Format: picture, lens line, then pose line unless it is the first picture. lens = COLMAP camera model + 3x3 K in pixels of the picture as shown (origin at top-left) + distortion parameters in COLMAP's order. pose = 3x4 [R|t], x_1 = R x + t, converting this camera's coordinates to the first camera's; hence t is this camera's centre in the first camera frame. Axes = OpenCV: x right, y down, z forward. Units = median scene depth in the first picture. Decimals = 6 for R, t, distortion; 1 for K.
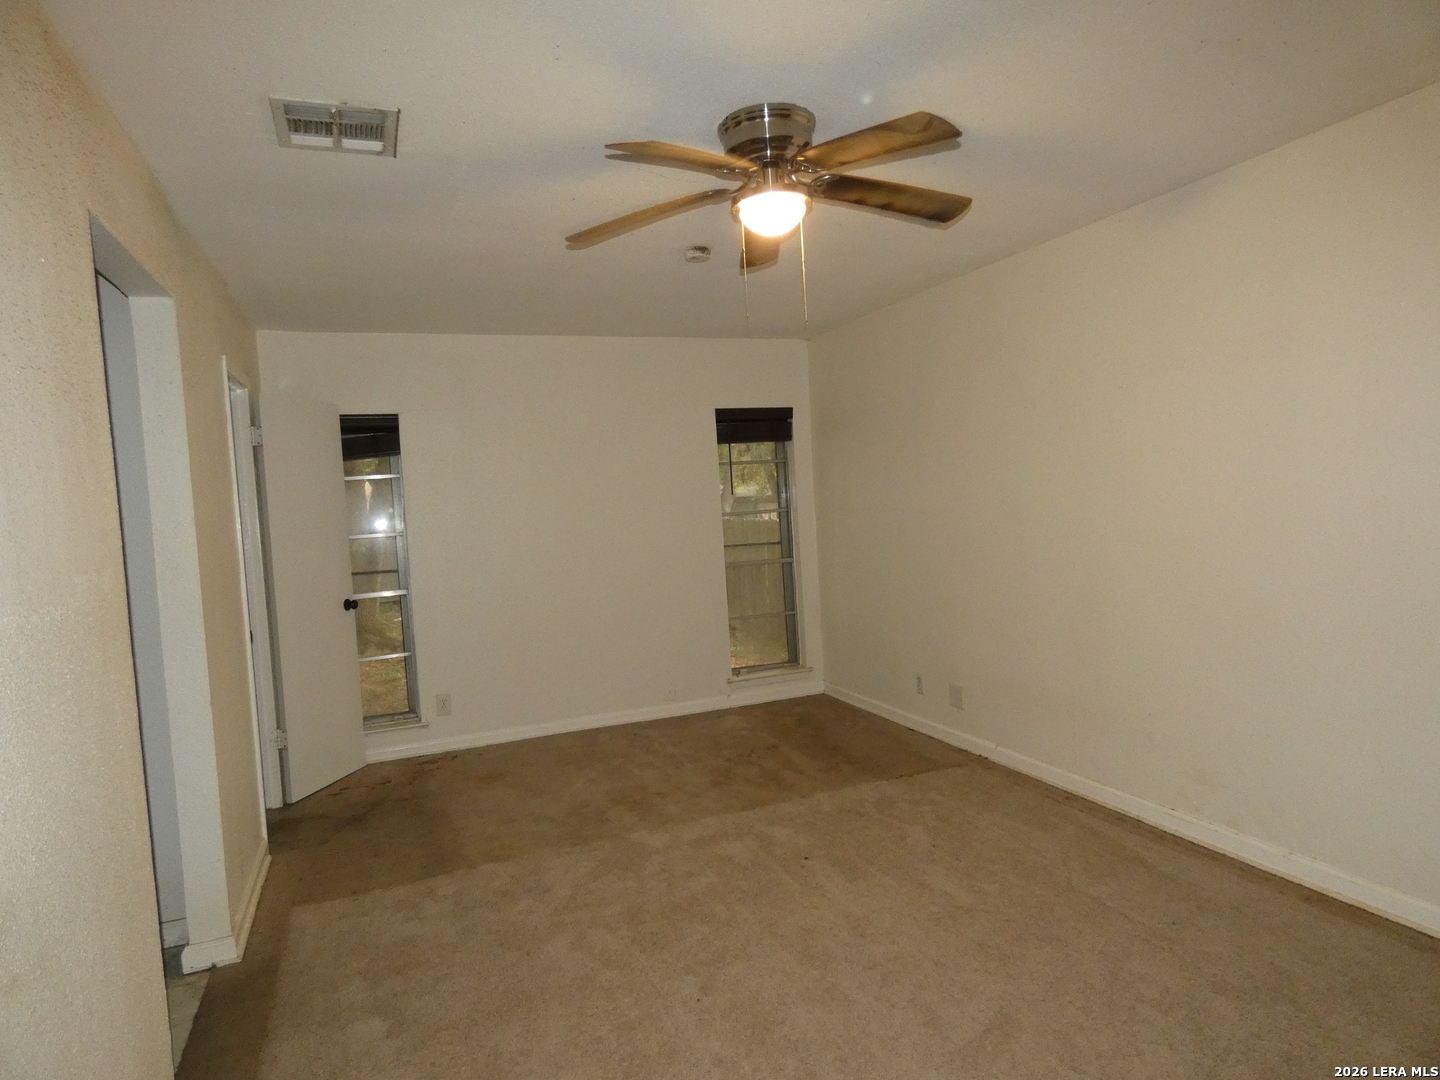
lens RADIAL K [[864.5, 0, 720.0], [0, 864.5, 540.0], [0, 0, 1]] dist [0.002717, -0.000822]
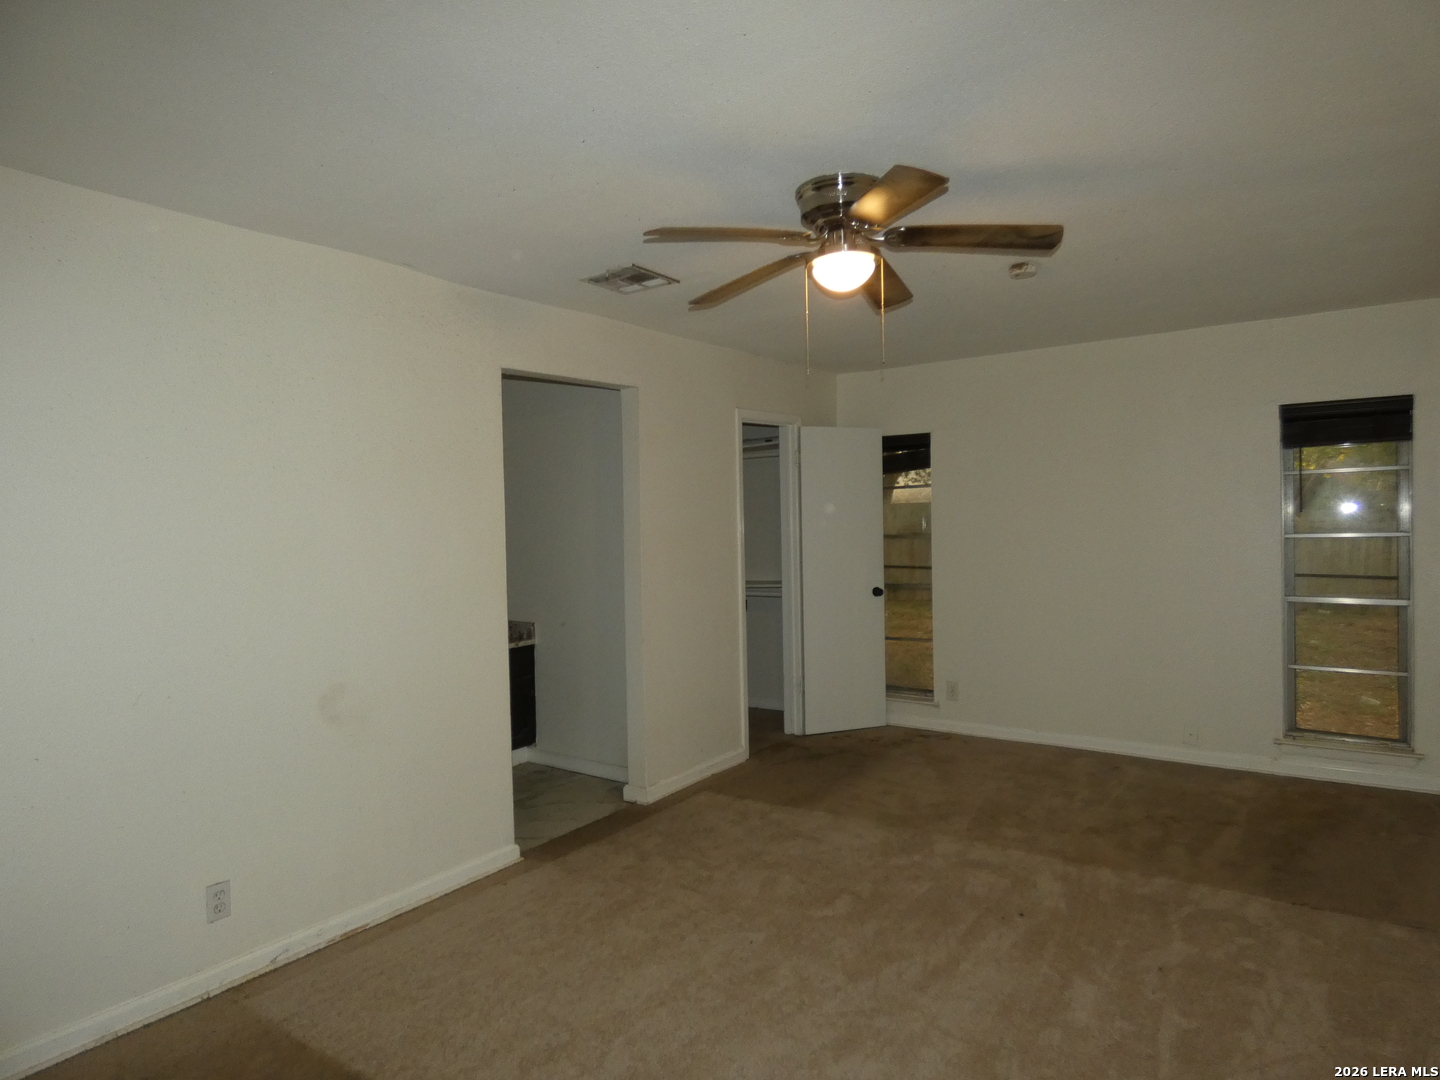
lens RADIAL K [[864.6, 0, 740.3], [0, 864.6, 561.1], [0, 0, 1]] dist [-0.017825, 0.000085]
pose [[0.541931, 0.085139, -0.836100, 0.521505], [-0.051061, 0.996353, 0.068361, -0.045532], [0.838871, 0.005645, 0.544301, 0.184731]]
